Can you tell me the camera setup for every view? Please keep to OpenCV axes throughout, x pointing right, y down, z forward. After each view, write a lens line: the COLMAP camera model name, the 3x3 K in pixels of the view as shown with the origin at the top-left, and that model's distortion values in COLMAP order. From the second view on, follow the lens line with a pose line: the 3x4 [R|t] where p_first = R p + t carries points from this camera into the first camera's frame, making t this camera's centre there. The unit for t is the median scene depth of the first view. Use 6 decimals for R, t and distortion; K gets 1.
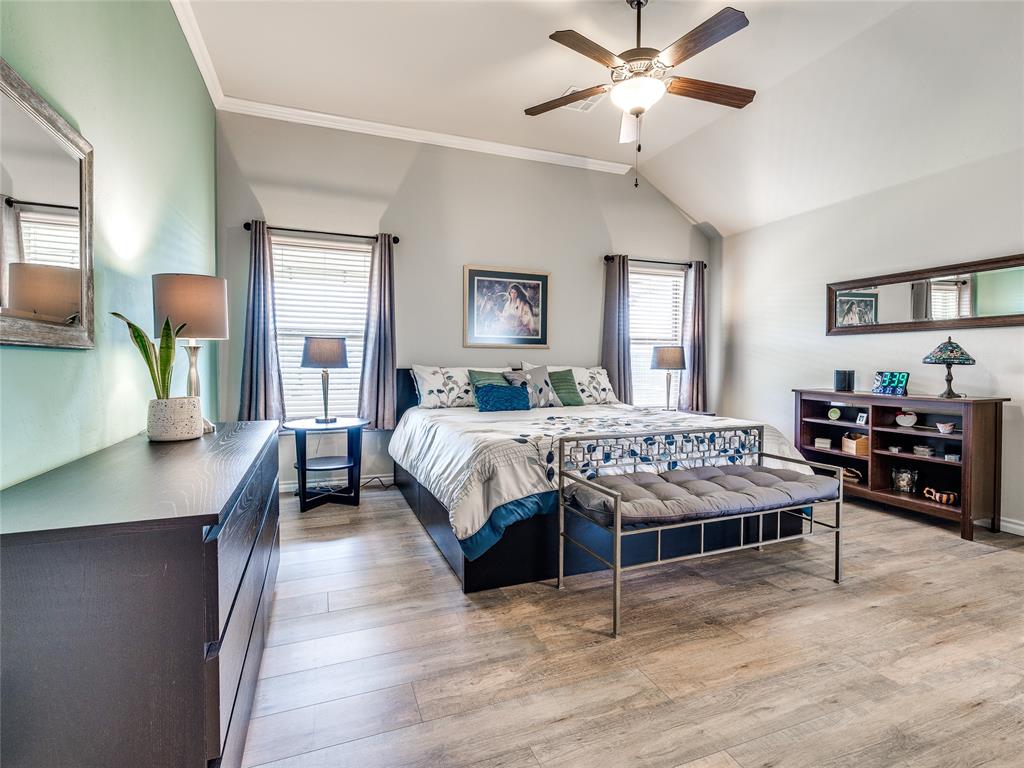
lens RADIAL K [[492.2, 0, 511.0], [0, 492.2, 369.3], [0, 0, 1]] dist [0.004140, 0.000087]
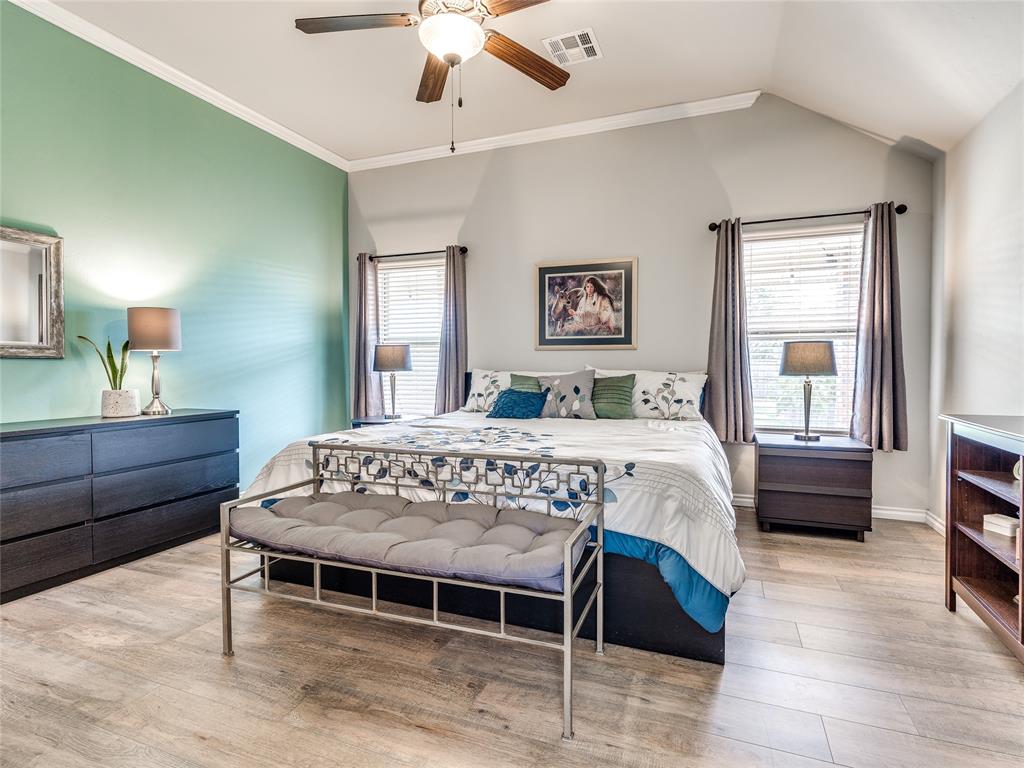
lens RADIAL K [[492.2, 0, 511.0], [0, 492.2, 369.3], [0, 0, 1]] dist [0.004140, 0.000087]
pose [[0.758707, 0.001864, -0.651429, 0.573164], [-0.007309, 0.999957, -0.005652, -0.002417], [0.651391, 0.009049, 0.758689, 0.291114]]
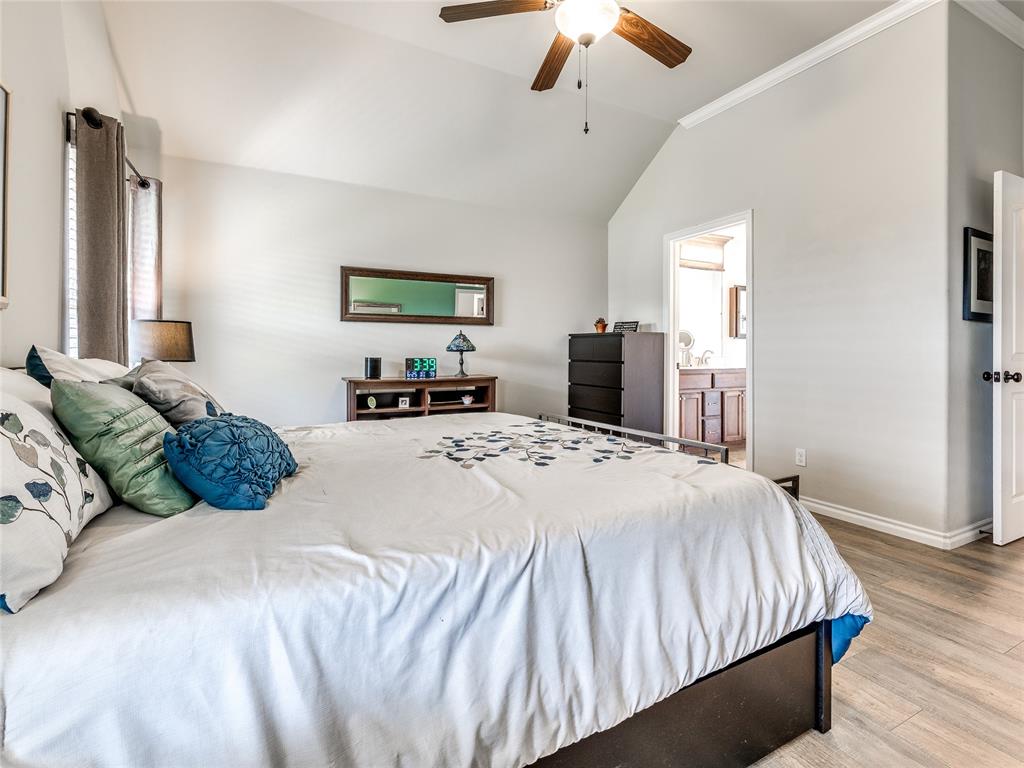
lens RADIAL K [[511.3, 0, 509.7], [0, 511.3, 356.3], [0, 0, 1]] dist [-0.017569, 0.000442]
pose [[-0.114054, -0.012138, 0.993400, -0.356793], [0.015298, 0.999785, 0.013972, -0.010322], [-0.993357, 0.016791, -0.113844, 0.788705]]
